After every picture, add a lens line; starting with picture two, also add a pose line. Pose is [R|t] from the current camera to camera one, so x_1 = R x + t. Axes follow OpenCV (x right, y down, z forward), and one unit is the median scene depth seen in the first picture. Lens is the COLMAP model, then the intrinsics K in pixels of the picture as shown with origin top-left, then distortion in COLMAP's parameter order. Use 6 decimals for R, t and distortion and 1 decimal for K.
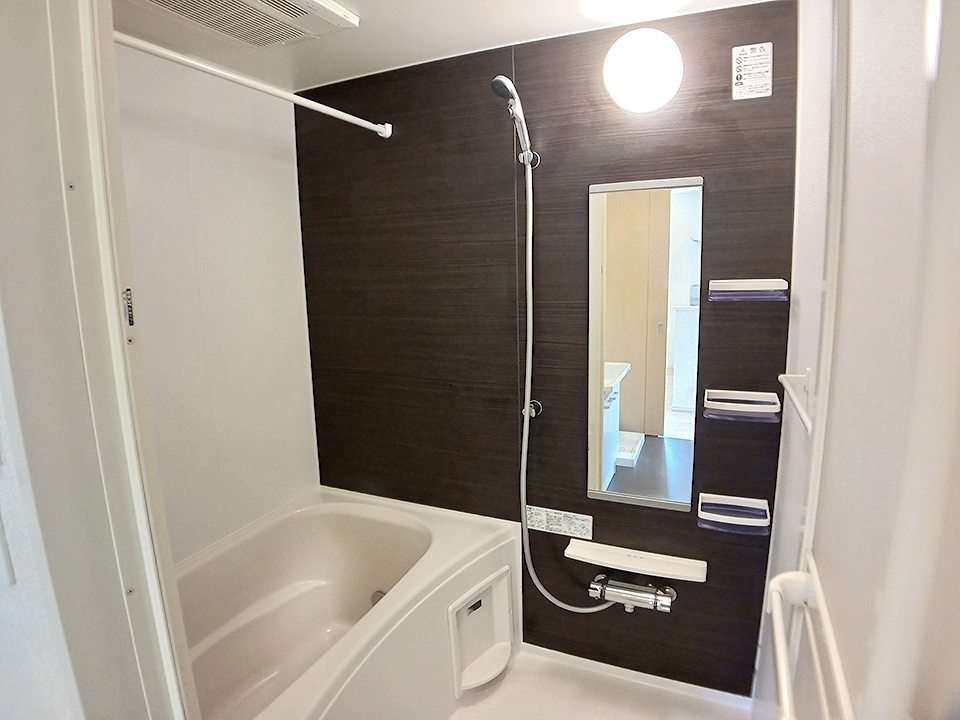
lens RADIAL K [[600.9, 0, 477.6], [0, 600.9, 358.0], [0, 0, 1]] dist [-0.047923, -0.000943]
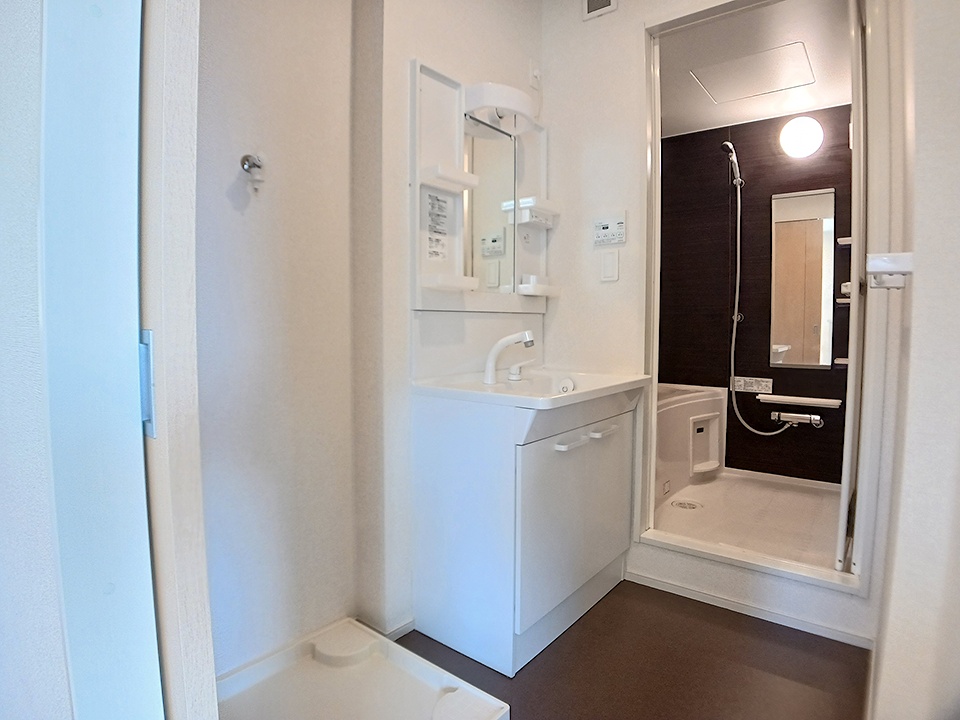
lens RADIAL K [[528.2, 0, 483.8], [0, 528.2, 359.7], [0, 0, 1]] dist [-0.110282, 0.021669]
pose [[0.969265, 0.032667, -0.243839, -0.285294], [-0.053394, 0.995453, -0.078882, 0.396626], [0.240153, 0.089477, 0.966602, -0.708912]]
